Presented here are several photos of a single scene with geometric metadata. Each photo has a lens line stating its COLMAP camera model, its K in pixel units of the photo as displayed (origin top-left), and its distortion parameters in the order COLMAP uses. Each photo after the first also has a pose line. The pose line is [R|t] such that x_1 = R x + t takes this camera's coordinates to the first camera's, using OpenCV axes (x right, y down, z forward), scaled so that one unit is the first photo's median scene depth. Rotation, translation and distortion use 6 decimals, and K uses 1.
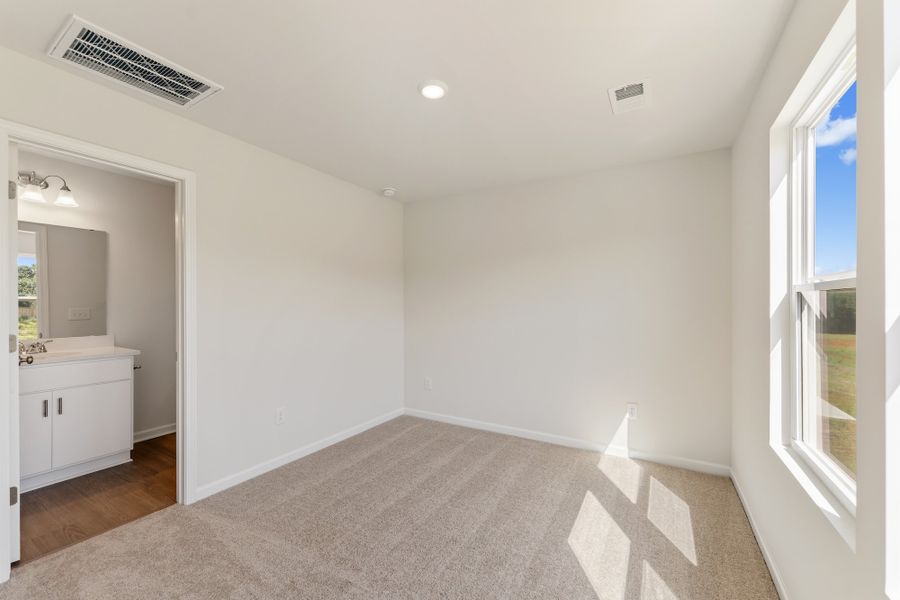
lens RADIAL K [[364.0, 0, 448.1], [0, 364.0, 298.9], [0, 0, 1]] dist [-0.001307, -0.000512]
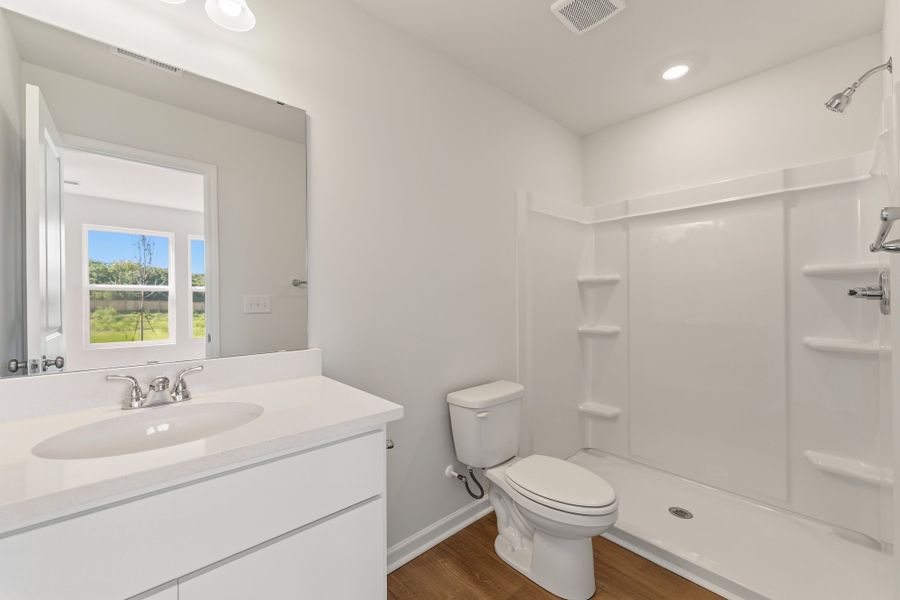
lens RADIAL K [[364.0, 0, 448.1], [0, 364.0, 298.9], [0, 0, 1]] dist [-0.001307, -0.000512]
pose [[0.958298, -0.007878, -0.285662, -0.651352], [0.007473, 0.999969, -0.002509, 0.040944], [0.285673, 0.000270, 0.958327, 0.628047]]
